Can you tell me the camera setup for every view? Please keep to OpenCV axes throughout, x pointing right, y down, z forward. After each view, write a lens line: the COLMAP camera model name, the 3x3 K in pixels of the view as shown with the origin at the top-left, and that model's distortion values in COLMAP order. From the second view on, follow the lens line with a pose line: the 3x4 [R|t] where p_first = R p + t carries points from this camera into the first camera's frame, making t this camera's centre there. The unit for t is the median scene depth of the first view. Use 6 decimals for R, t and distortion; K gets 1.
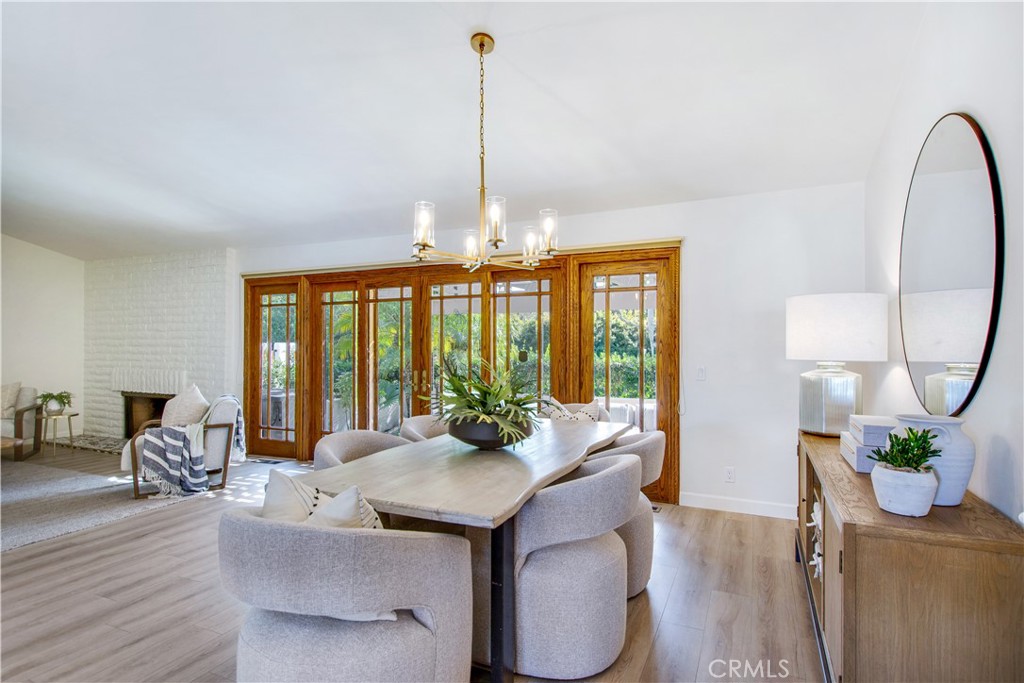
lens RADIAL K [[533.9, 0, 507.2], [0, 533.9, 357.0], [0, 0, 1]] dist [0.000780, -0.000001]
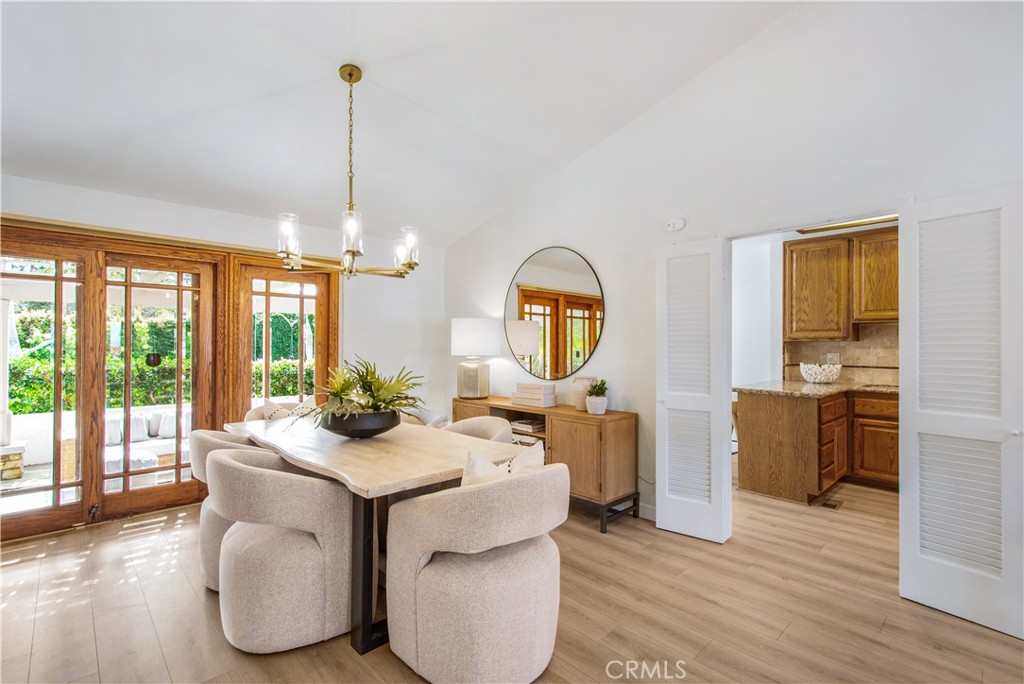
lens RADIAL K [[466.7, 0, 512.0], [0, 466.7, 342.0], [0, 0, 1]] dist [-0.001529, -0.000338]
pose [[0.367391, 0.011260, 0.929998, -0.812389], [0.019040, 0.999626, -0.019625, -0.003446], [-0.929872, 0.024918, 0.367039, 0.338344]]
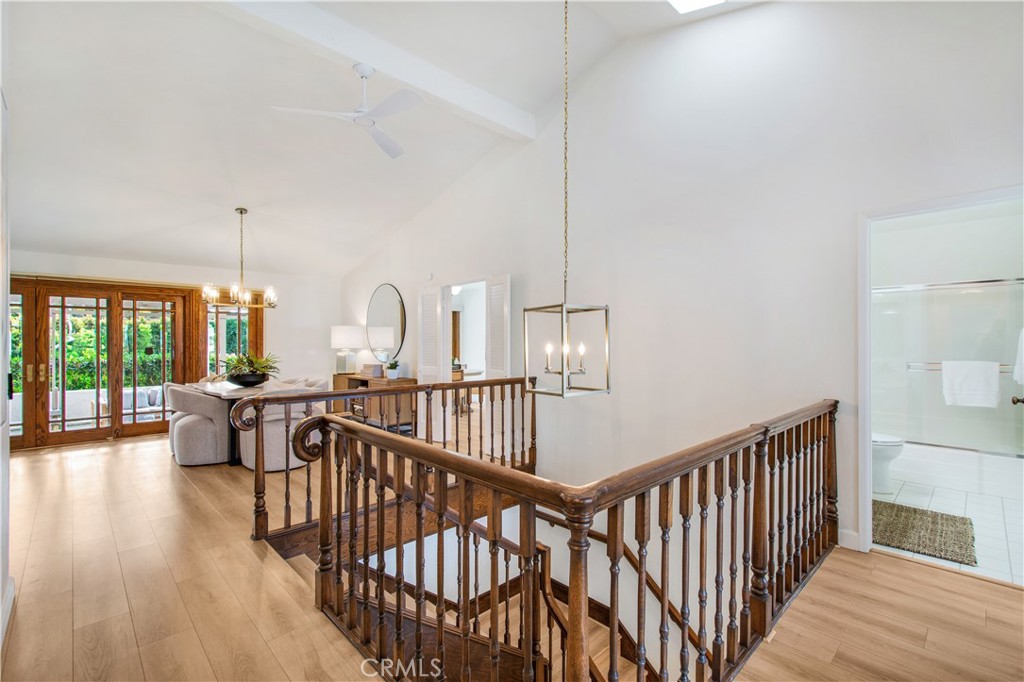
lens RADIAL K [[470.5, 0, 512.0], [0, 470.5, 341.0], [0, 0, 1]] dist [0.008442, -0.000024]
pose [[0.380125, 0.003746, 0.924928, -1.464811], [0.024968, 0.999586, -0.014310, 0.030008], [-0.924598, 0.028533, 0.379874, -0.825423]]
